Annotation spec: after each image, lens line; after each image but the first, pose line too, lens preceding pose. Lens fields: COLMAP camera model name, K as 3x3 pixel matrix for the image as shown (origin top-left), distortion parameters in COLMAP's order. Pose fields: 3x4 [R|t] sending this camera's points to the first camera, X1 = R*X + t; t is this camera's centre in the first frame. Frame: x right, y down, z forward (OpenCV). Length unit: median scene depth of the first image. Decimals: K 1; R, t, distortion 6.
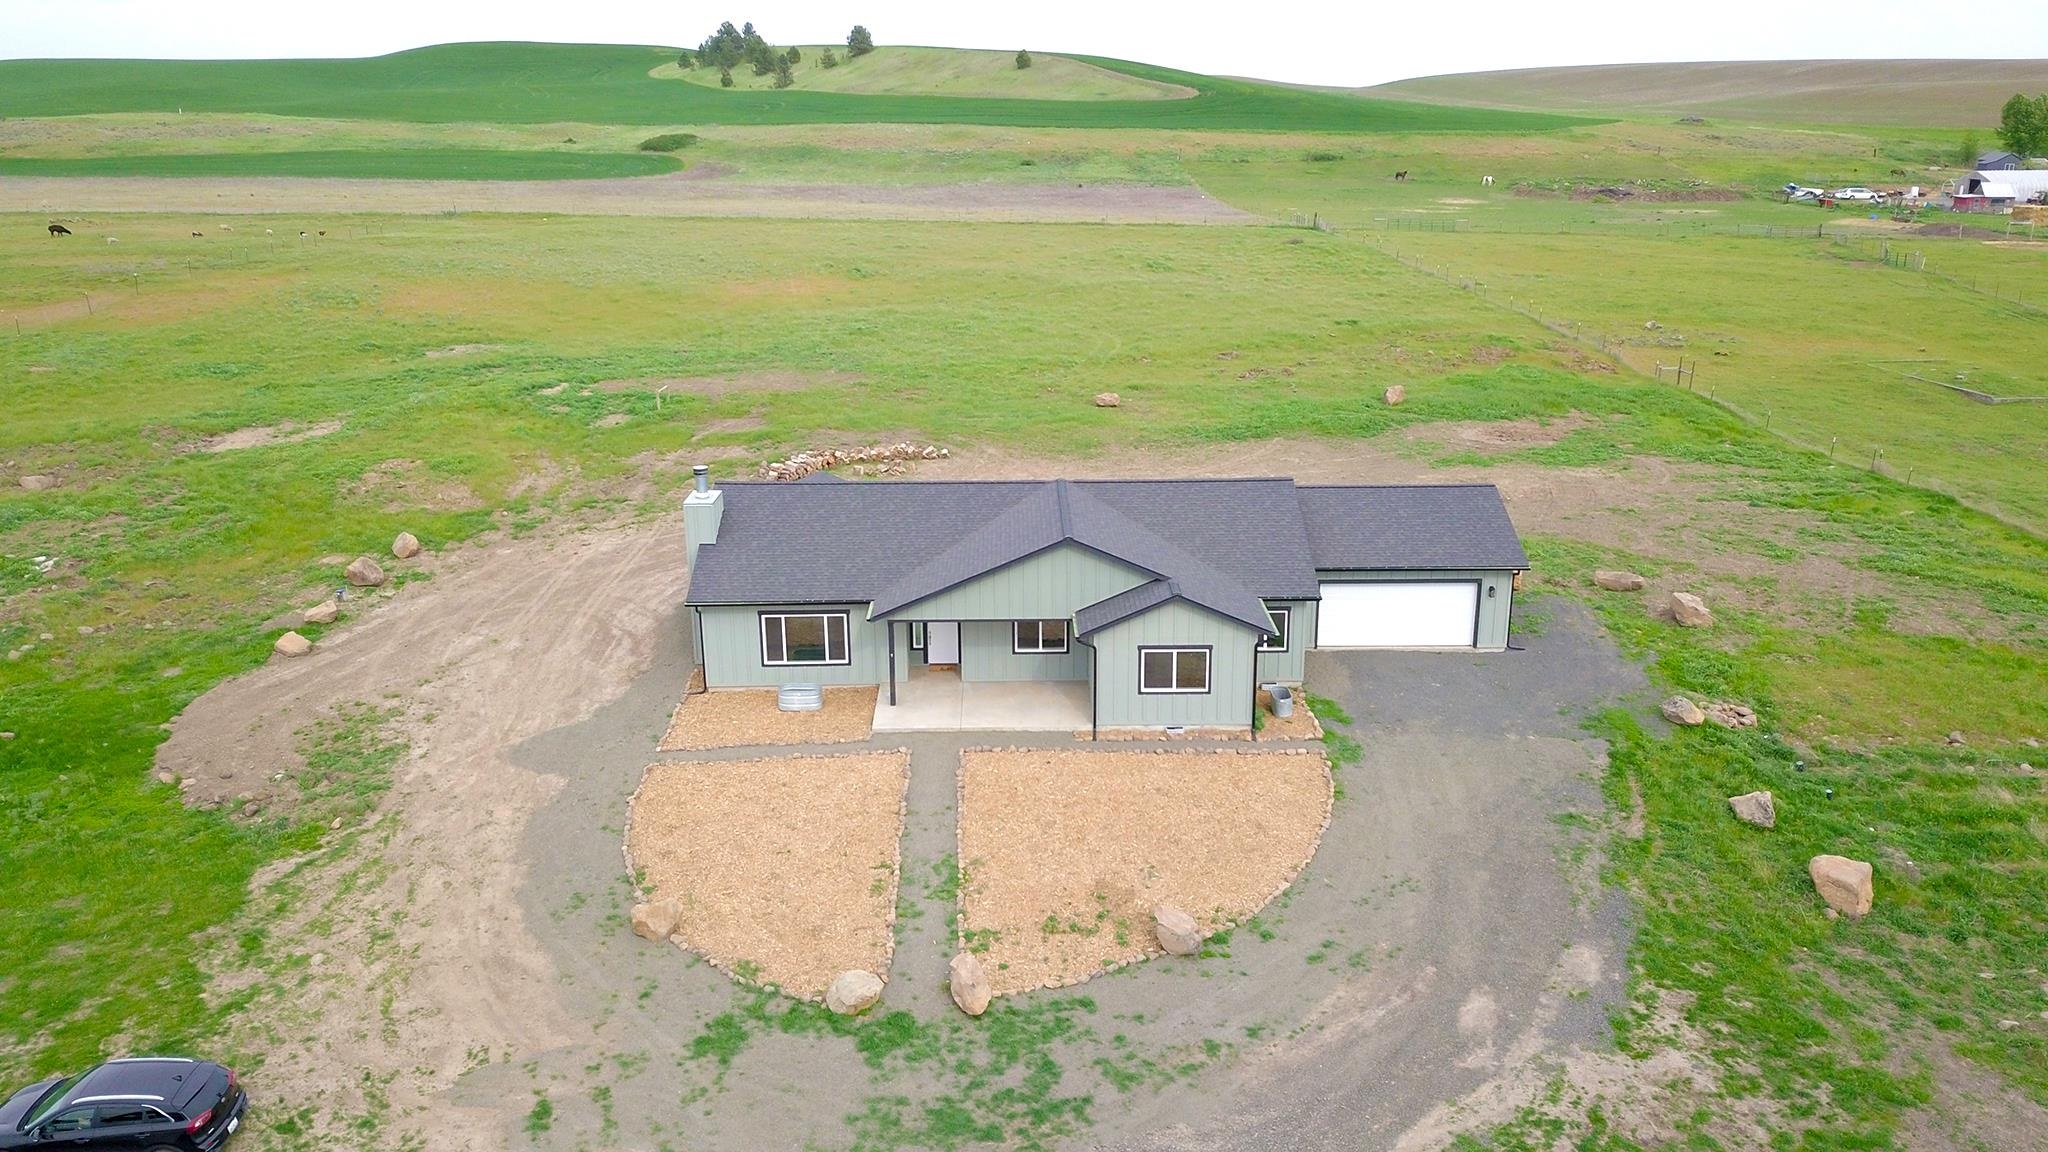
lens RADIAL K [[1575.1, 0, 1019.2], [0, 1575.1, 578.5], [0, 0, 1]] dist [-0.010223, 0.021650]
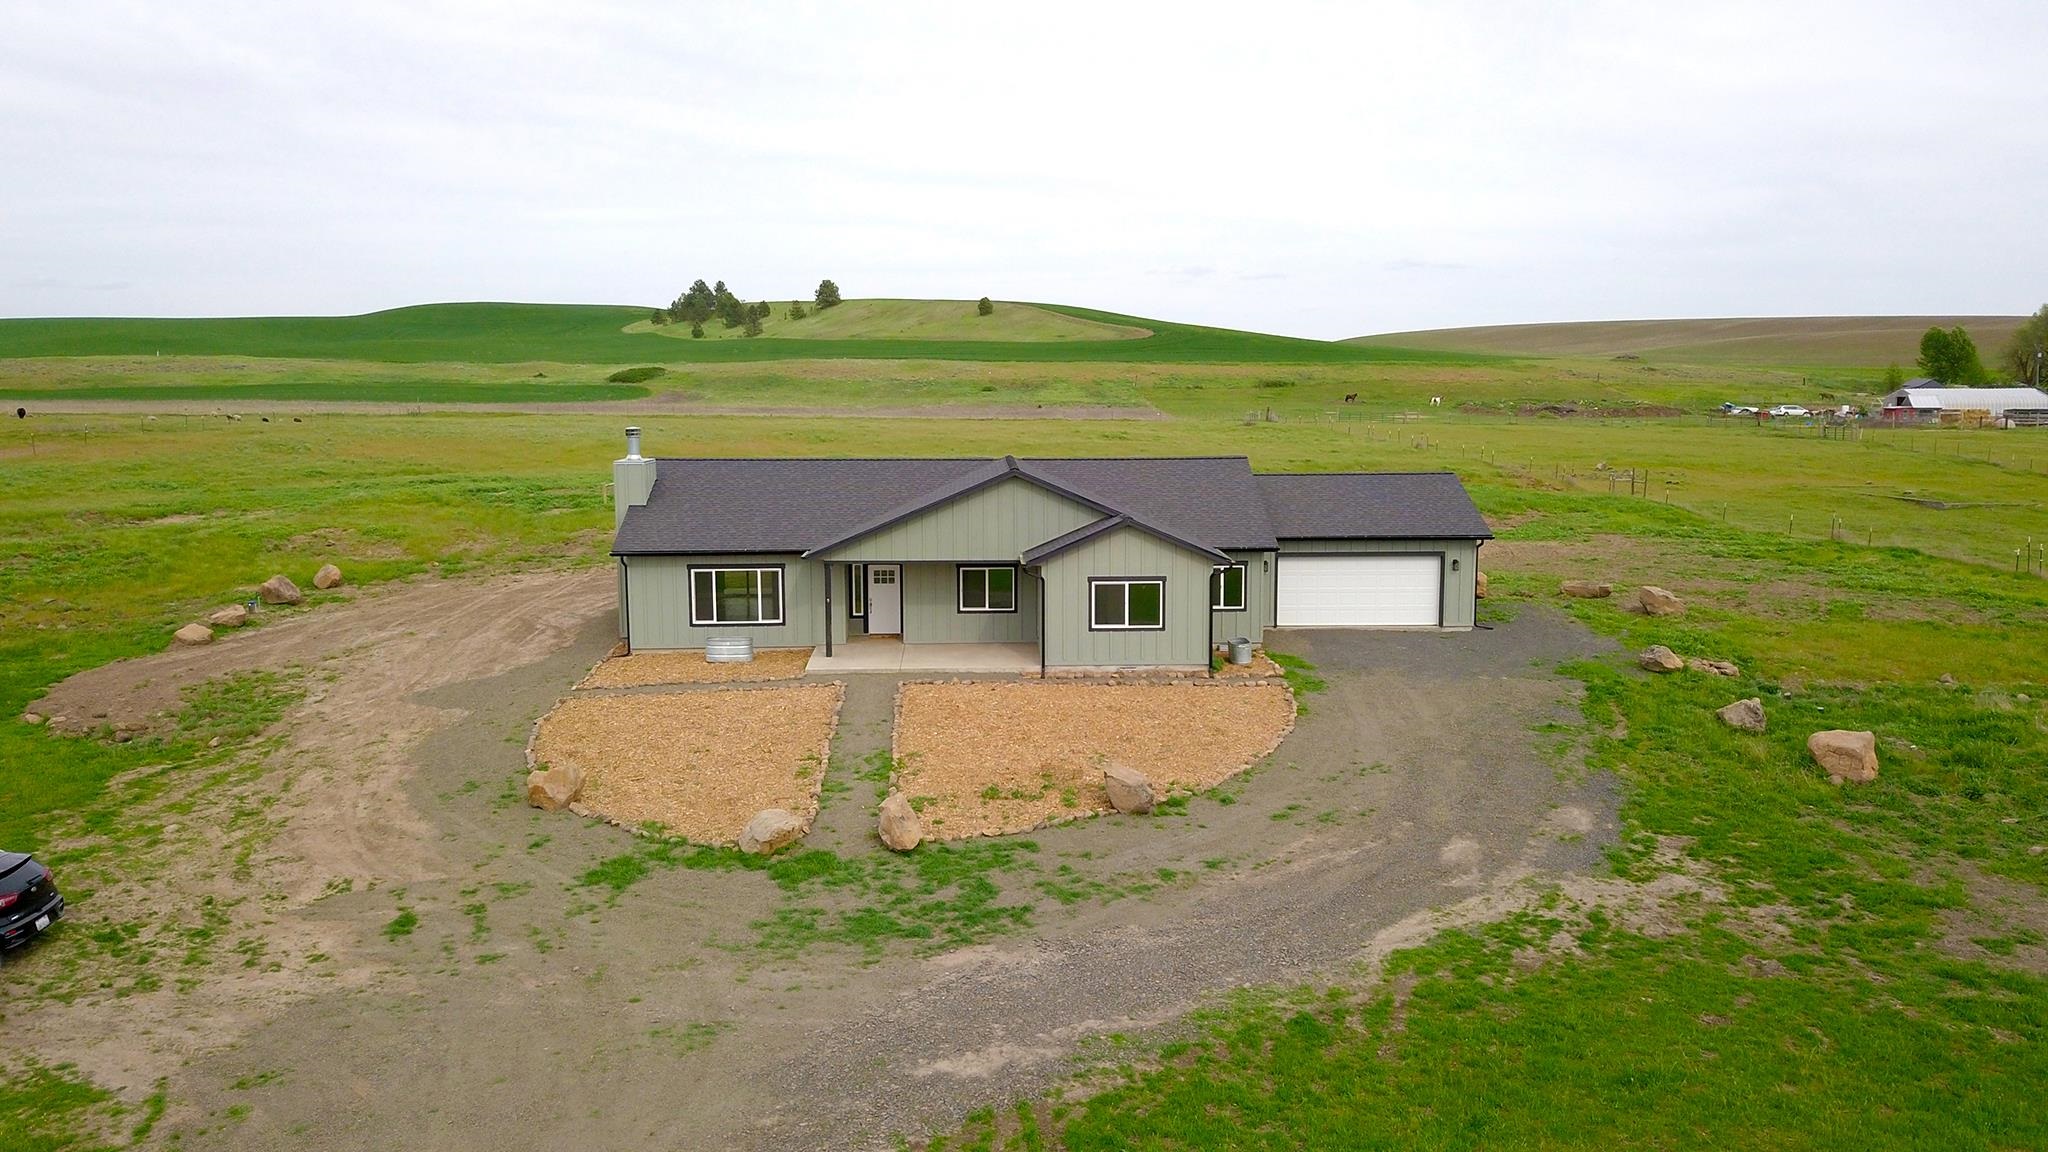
lens RADIAL K [[1575.1, 0, 1020.4], [0, 1575.1, 590.1], [0, 0, 1]] dist [-0.010223, 0.021650]
pose [[0.999714, 0.001176, 0.023897, 0.012244], [0.002691, 0.986925, -0.161155, 0.200075], [-0.023775, 0.161174, 0.986640, 0.065317]]
